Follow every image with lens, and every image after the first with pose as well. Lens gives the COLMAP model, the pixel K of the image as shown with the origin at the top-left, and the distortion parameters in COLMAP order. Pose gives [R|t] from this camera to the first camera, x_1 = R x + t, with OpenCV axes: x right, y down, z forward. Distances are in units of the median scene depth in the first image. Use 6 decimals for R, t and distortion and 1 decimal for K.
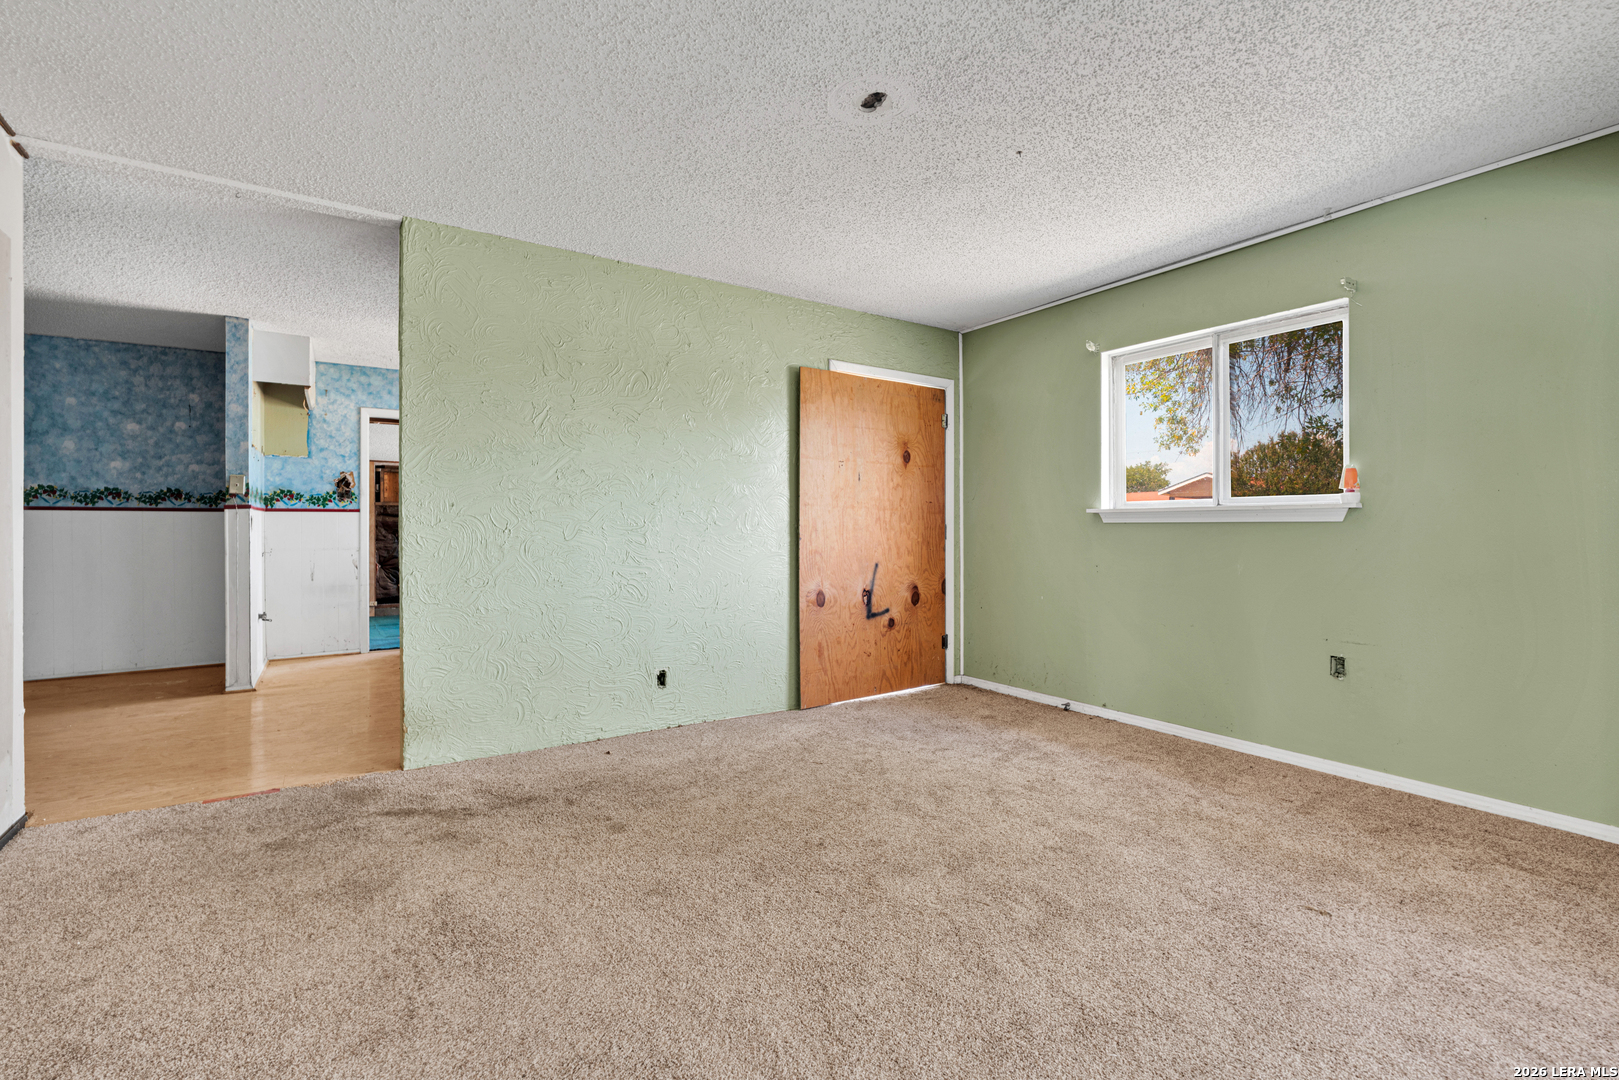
lens RADIAL K [[710.7, 0, 802.5], [0, 710.7, 527.7], [0, 0, 1]] dist [-0.007965, 0.000227]
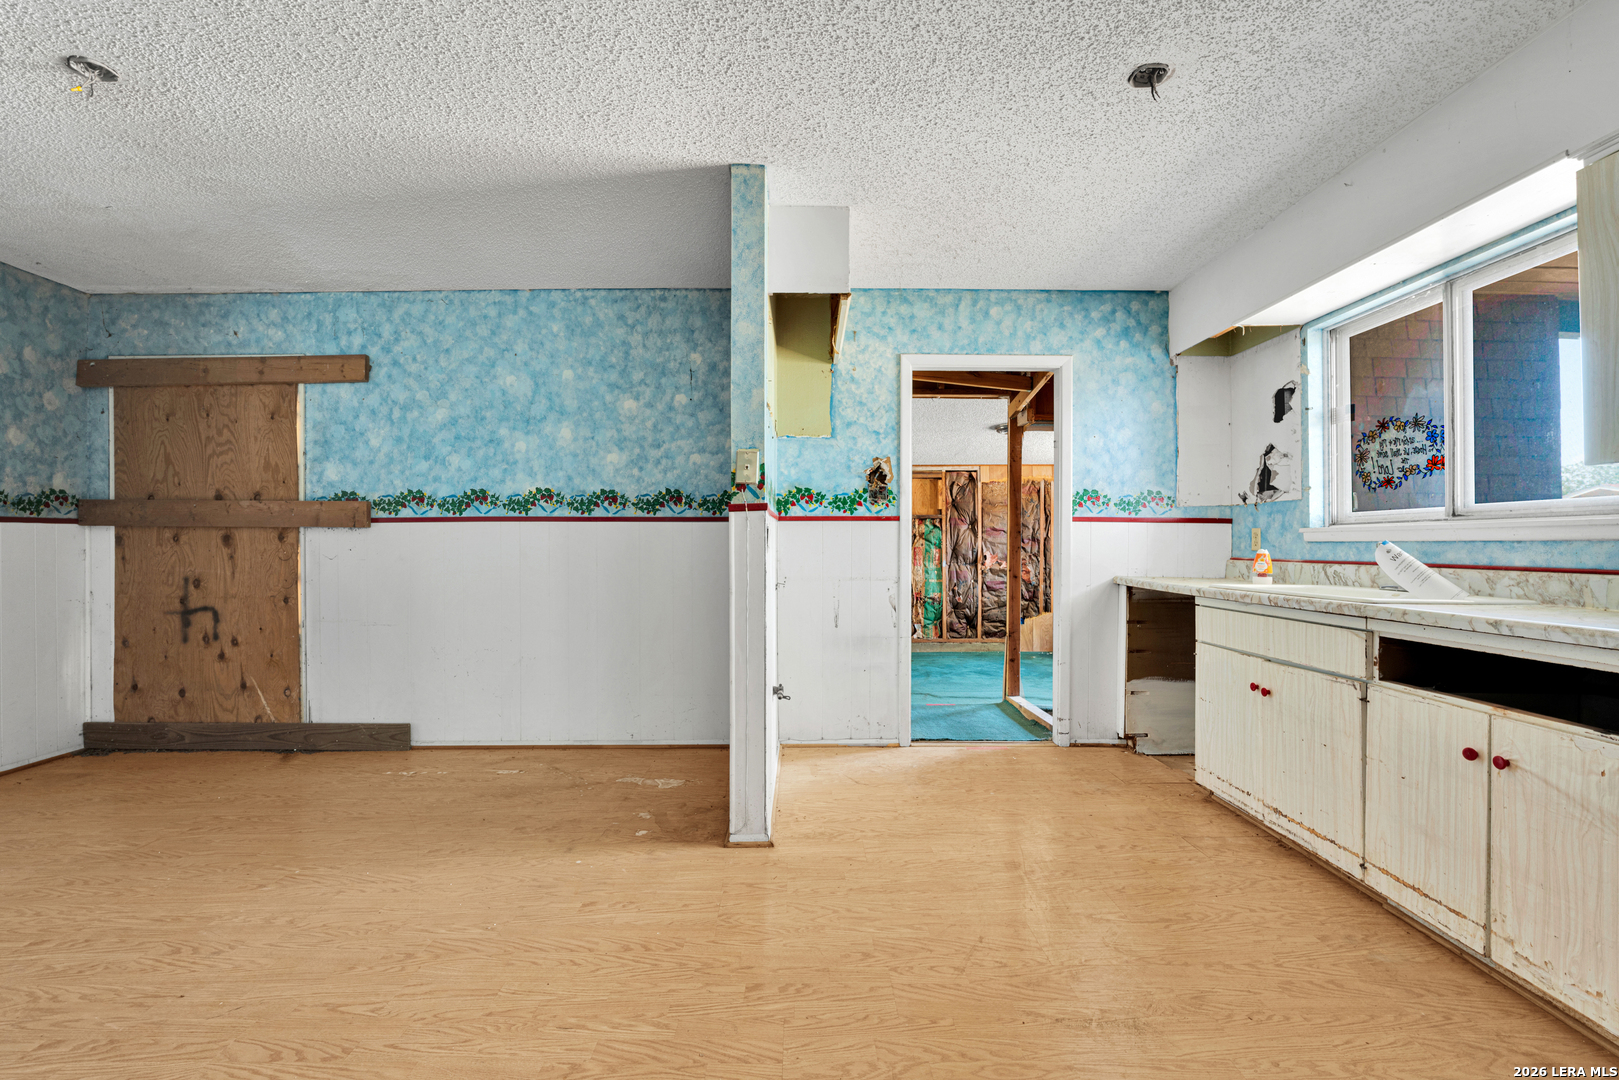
lens RADIAL K [[710.7, 0, 806.5], [0, 710.7, 545.2], [0, 0, 1]] dist [-0.007965, 0.000227]
pose [[0.836862, 0.002553, -0.547408, -0.390613], [-0.003059, 0.999995, -0.000012, -0.000209], [0.547405, 0.001685, 0.836866, 0.479247]]
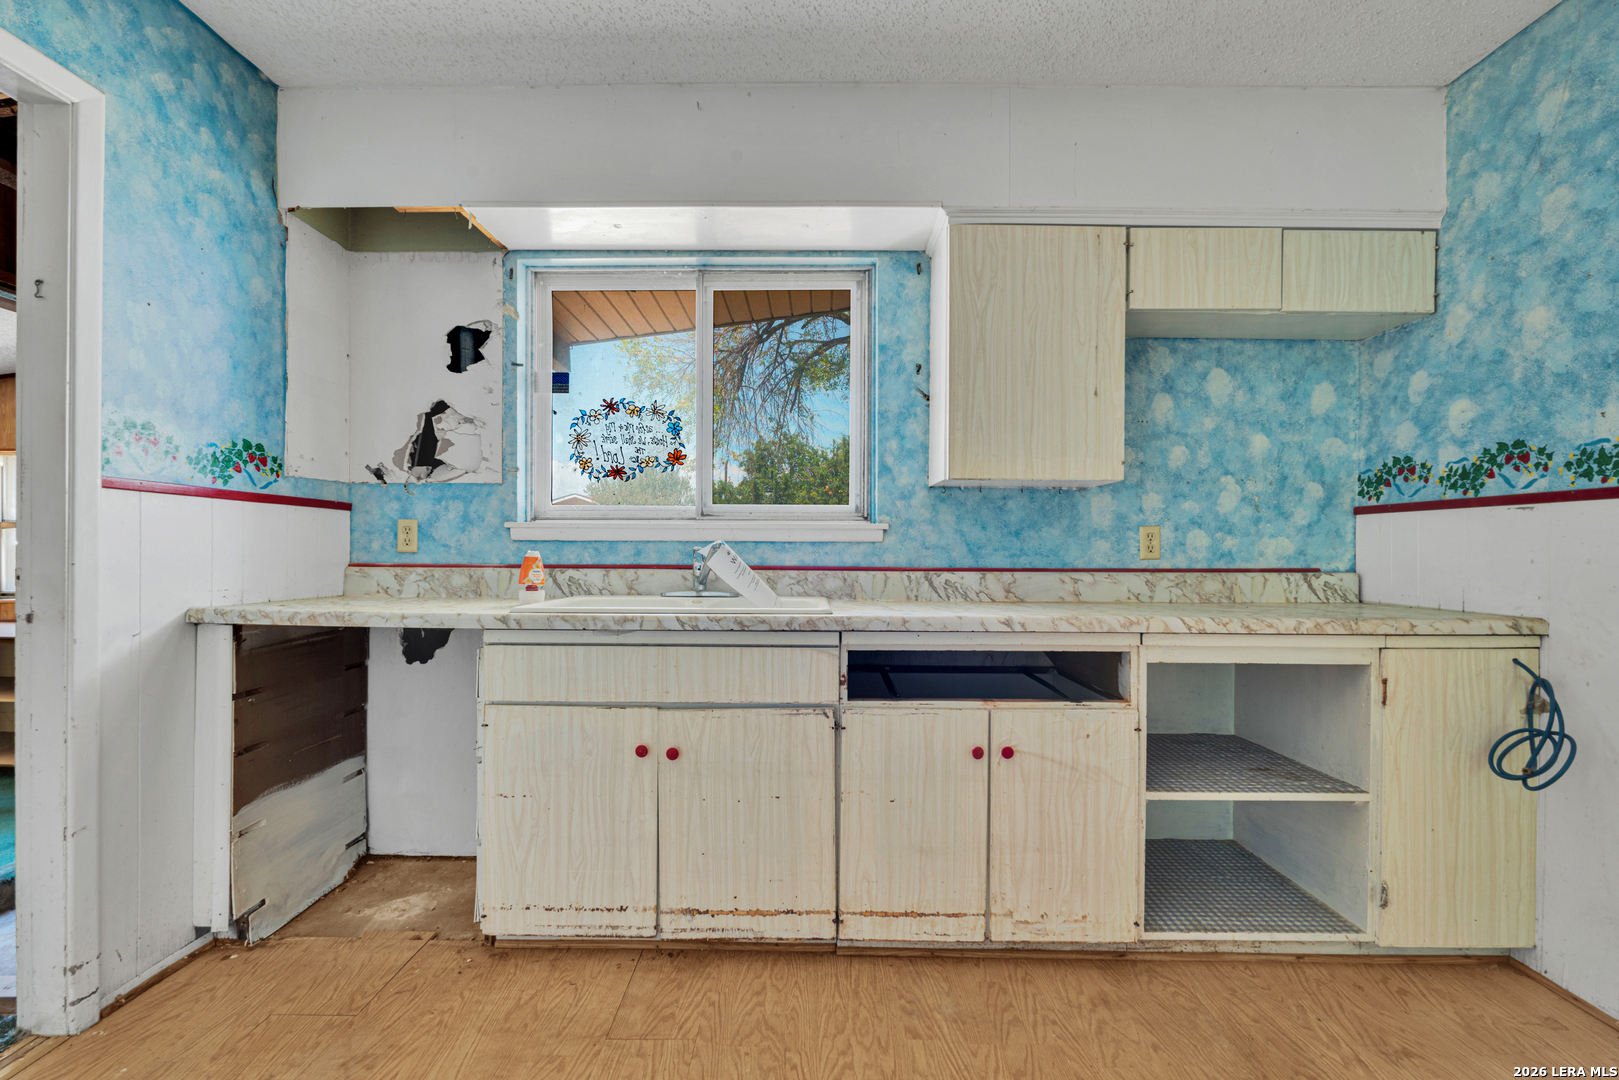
lens RADIAL K [[710.7, 0, 798.8], [0, 710.7, 550.3], [0, 0, 1]] dist [-0.007965, 0.000227]
pose [[0.561474, -0.003805, 0.827486, -0.905773], [-0.004421, 0.999961, 0.007597, -0.004023], [-0.827483, -0.007924, 0.561436, 1.161791]]
